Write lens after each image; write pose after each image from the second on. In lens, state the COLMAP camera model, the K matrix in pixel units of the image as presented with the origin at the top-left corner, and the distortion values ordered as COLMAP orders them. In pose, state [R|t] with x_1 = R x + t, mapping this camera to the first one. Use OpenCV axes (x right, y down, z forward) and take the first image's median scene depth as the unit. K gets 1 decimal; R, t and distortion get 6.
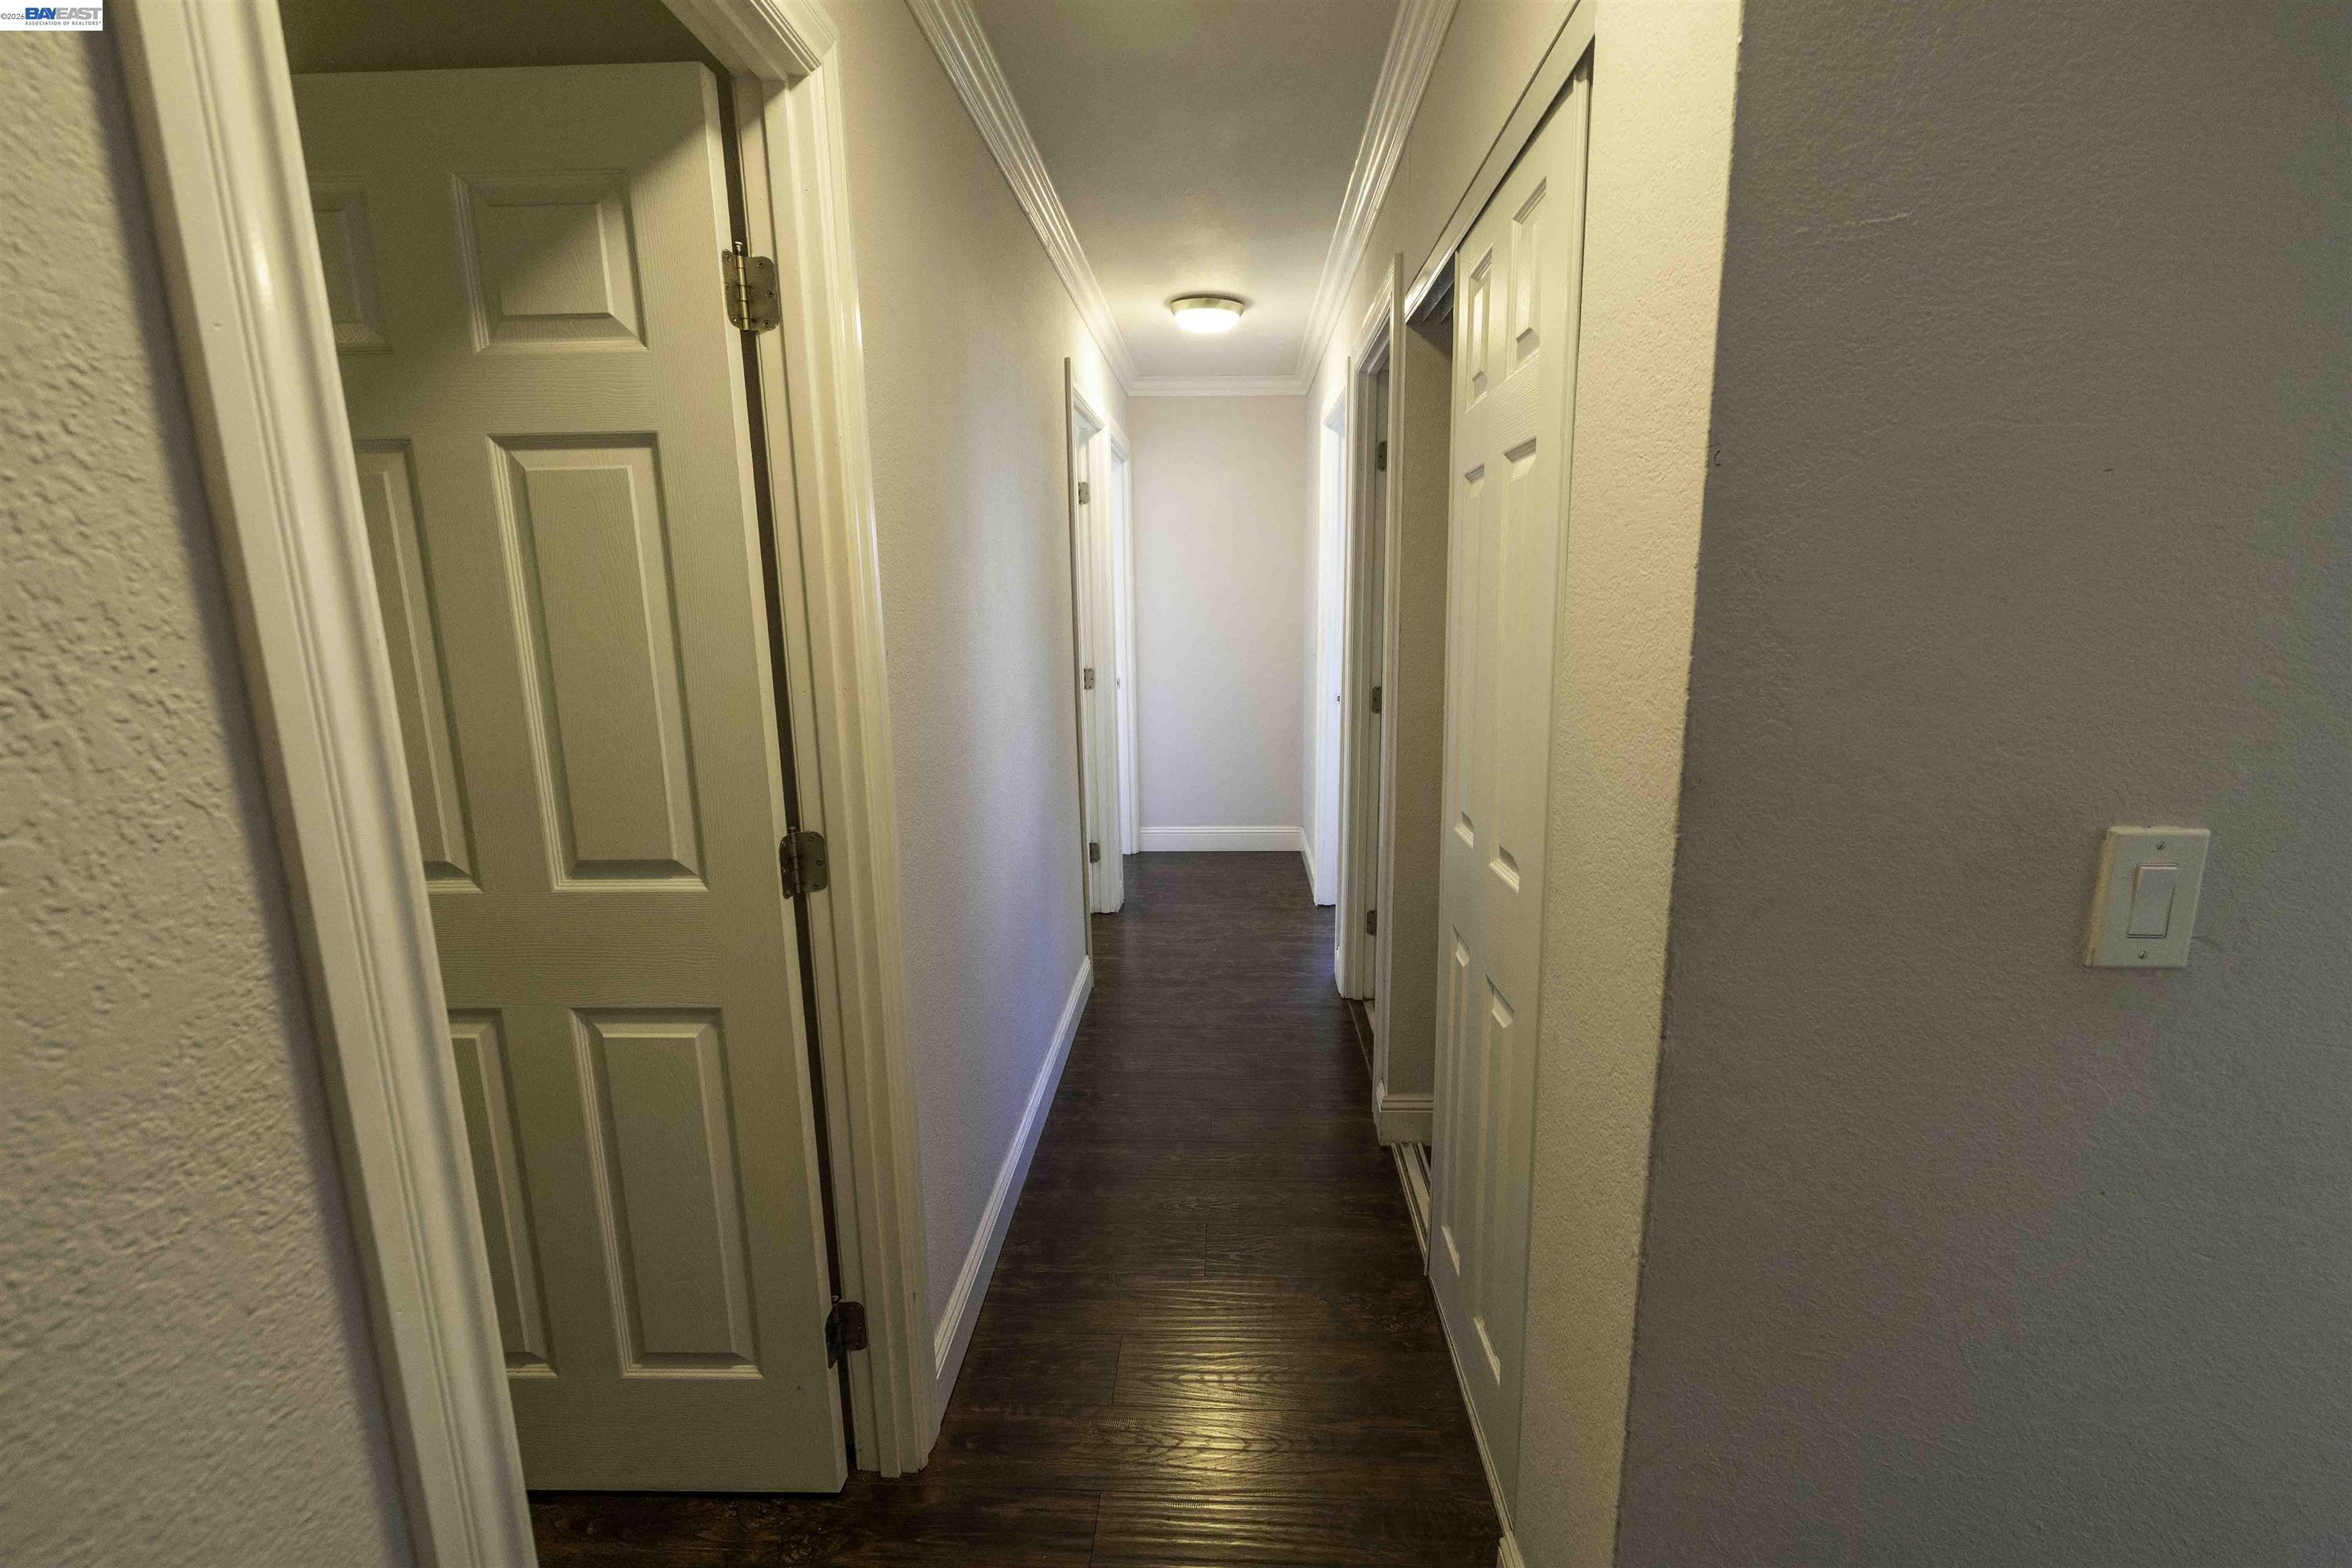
lens RADIAL K [[986.8, 0, 1173.0], [0, 986.8, 777.4], [0, 0, 1]] dist [0.002235, -0.000162]
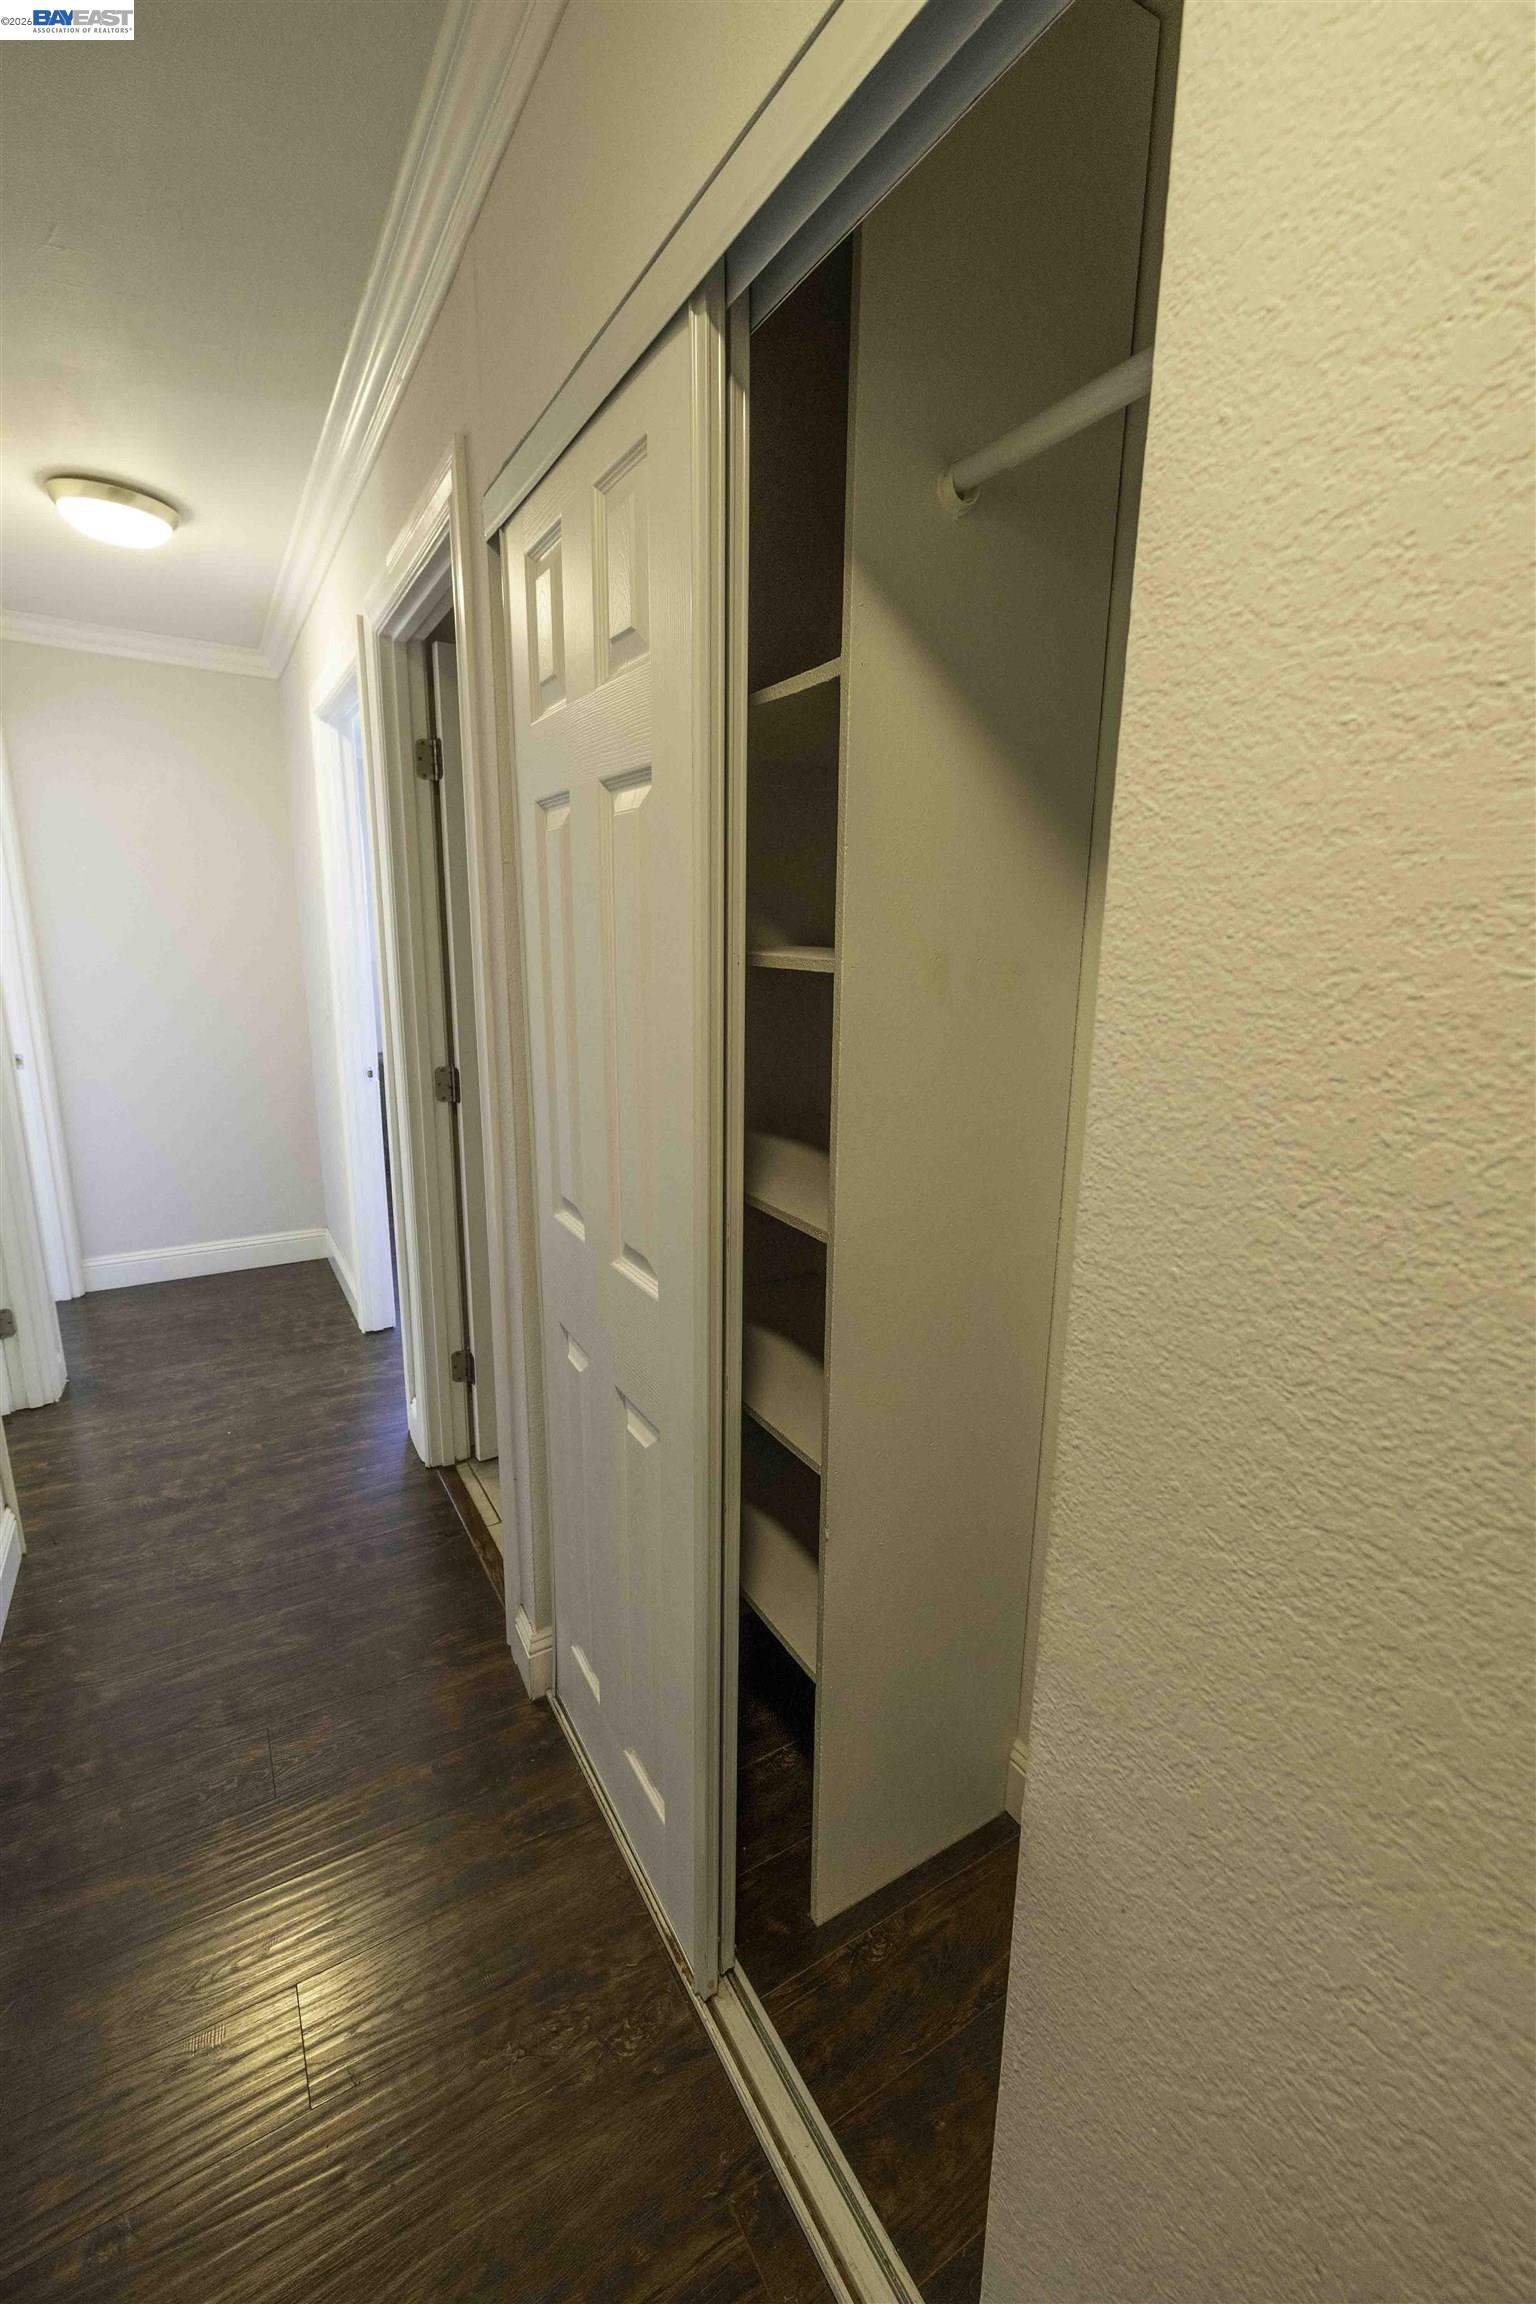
lens RADIAL K [[966.7, 0, 769.8], [0, 966.7, 1154.3], [0, 0, 1]] dist [0.002235, -0.000162]
pose [[0.826794, -0.097950, 0.553910, -0.003279], [0.075616, 0.995138, 0.063105, -0.045035], [-0.557399, -0.010291, 0.830181, 0.190317]]
